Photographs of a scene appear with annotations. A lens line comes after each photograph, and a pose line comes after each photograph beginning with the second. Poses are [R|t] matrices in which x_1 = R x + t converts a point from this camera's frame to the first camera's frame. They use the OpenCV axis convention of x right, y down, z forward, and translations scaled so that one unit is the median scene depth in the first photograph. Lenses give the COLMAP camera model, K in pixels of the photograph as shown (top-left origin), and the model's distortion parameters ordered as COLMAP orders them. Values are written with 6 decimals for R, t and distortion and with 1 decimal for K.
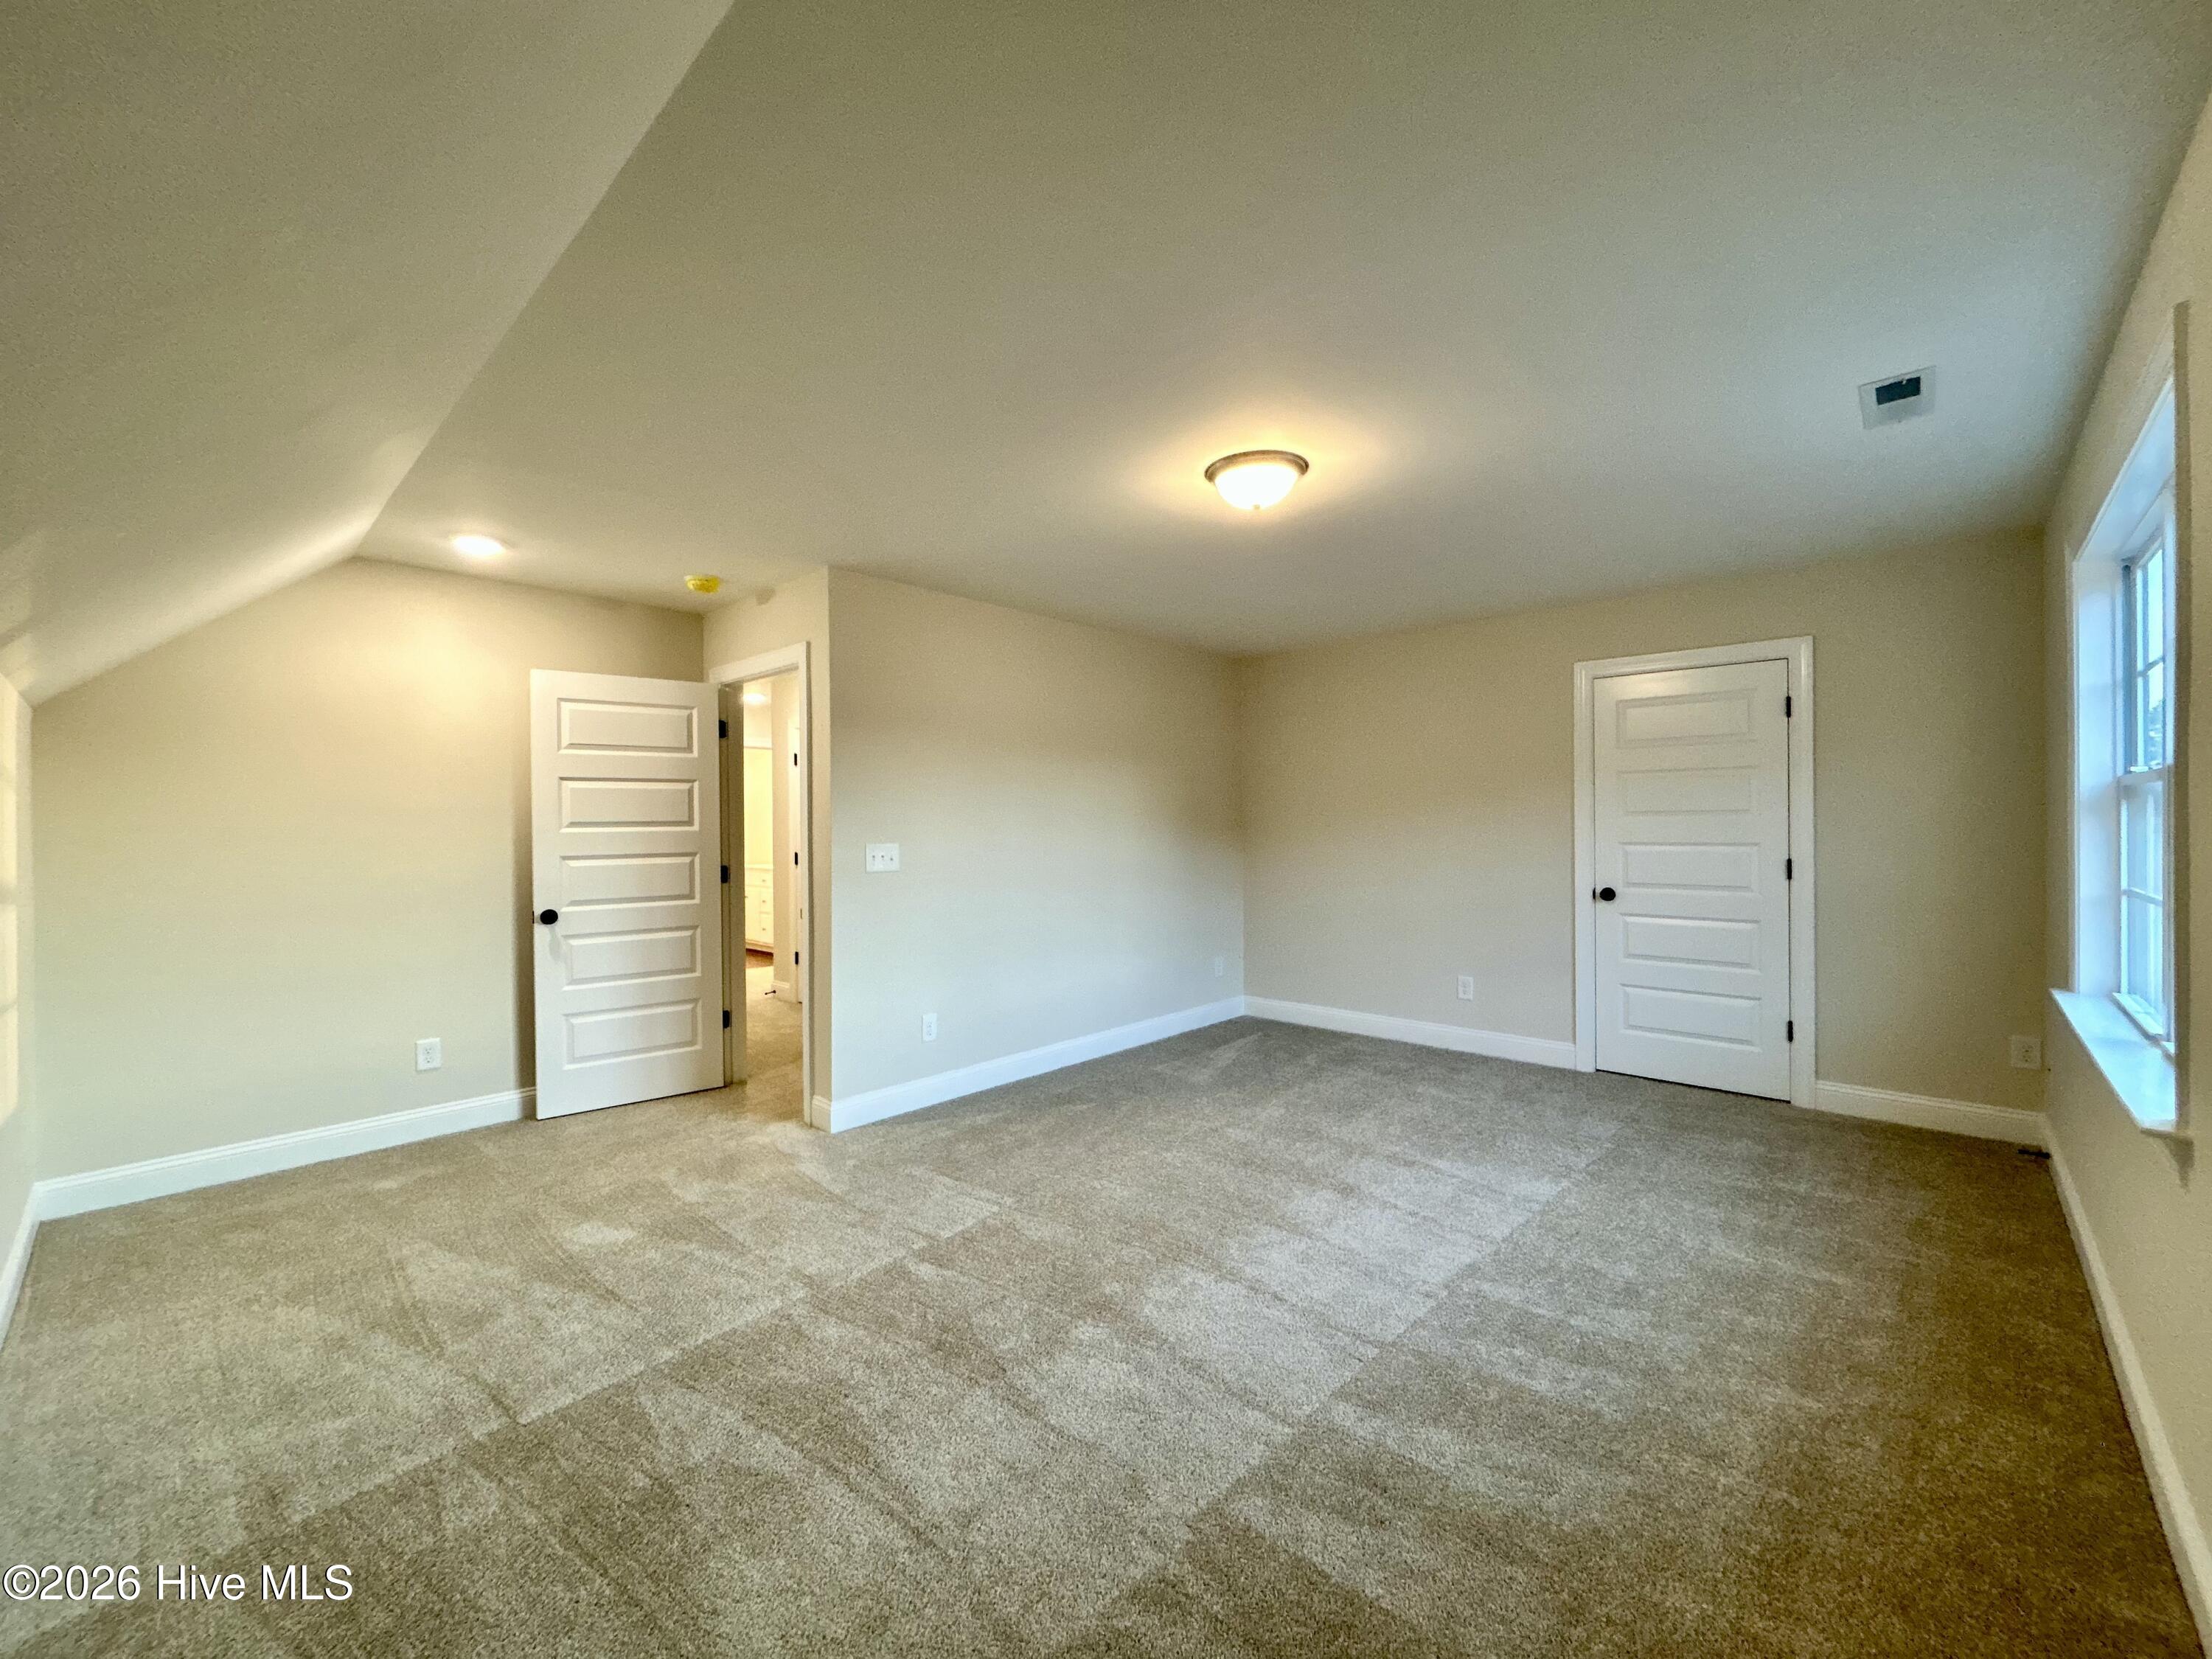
lens RADIAL K [[894.5, 0, 1107.6], [0, 894.5, 826.0], [0, 0, 1]] dist [-0.012856, 0.009370]
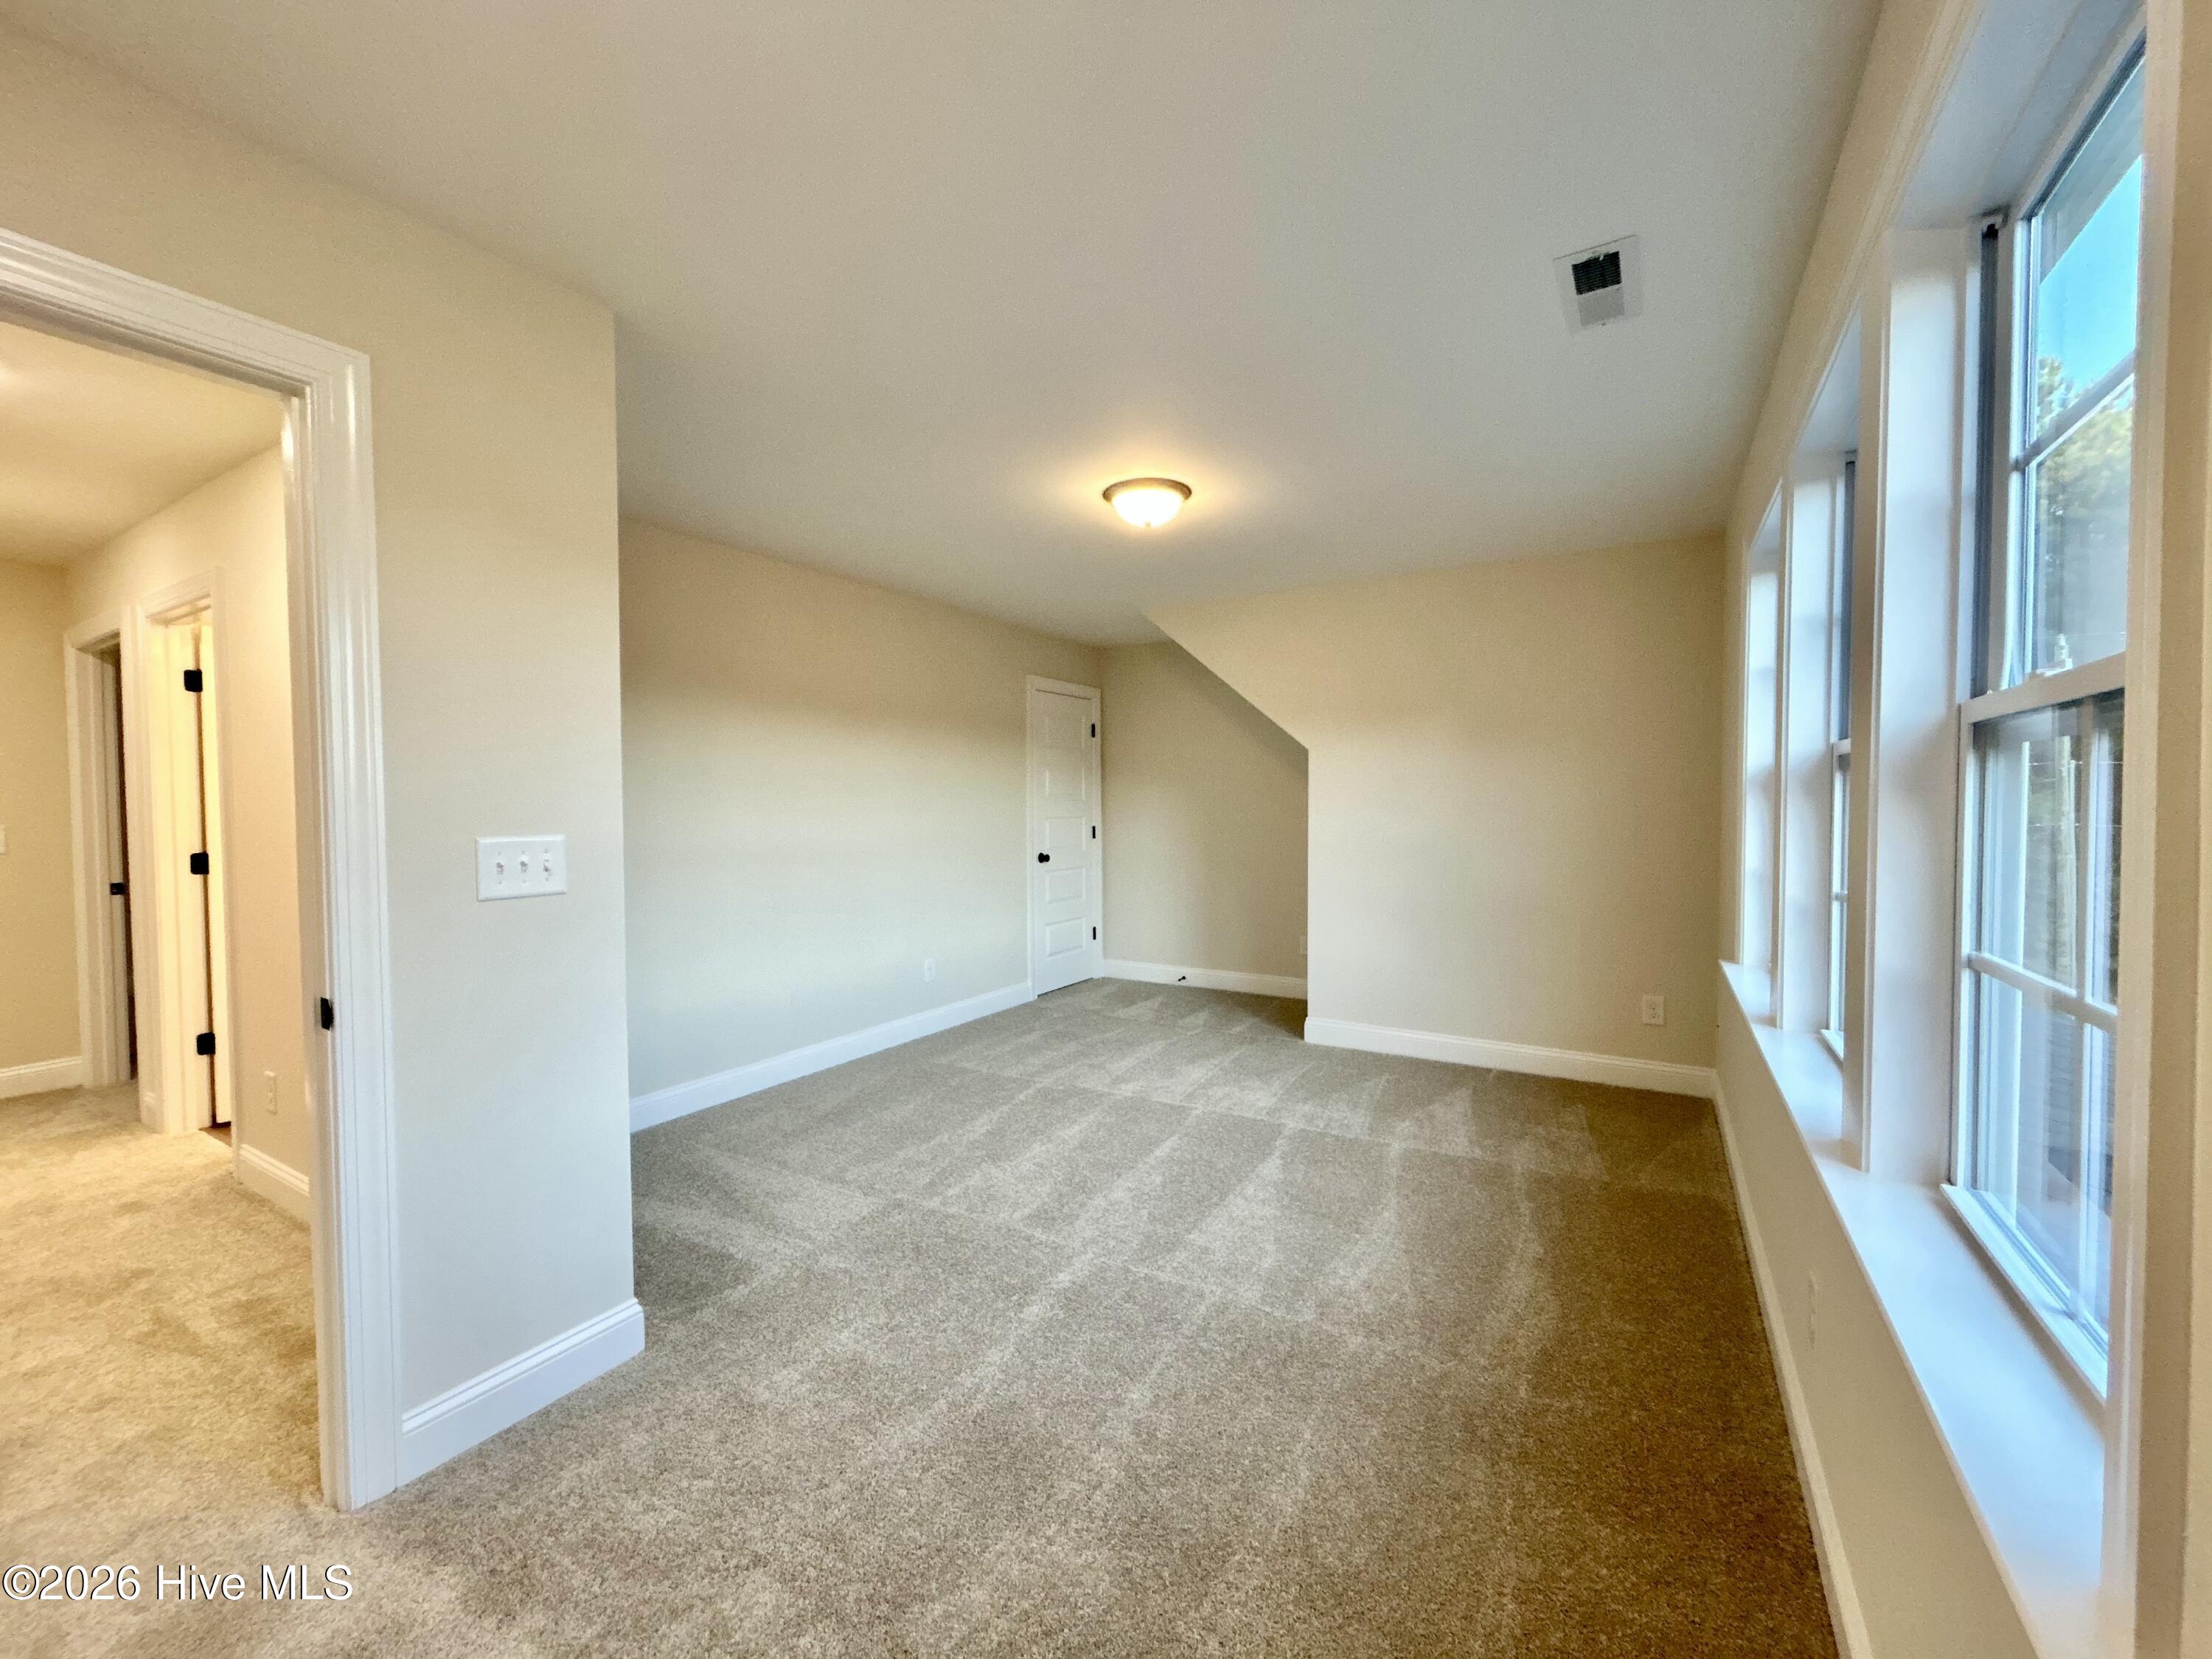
lens RADIAL K [[894.5, 0, 1107.6], [0, 894.5, 826.0], [0, 0, 1]] dist [-0.012856, 0.009370]
pose [[0.976358, -0.004601, 0.216113, 0.427517], [-0.001148, 0.999649, 0.026472, -0.003895], [-0.216159, -0.026095, 0.976010, 0.453876]]
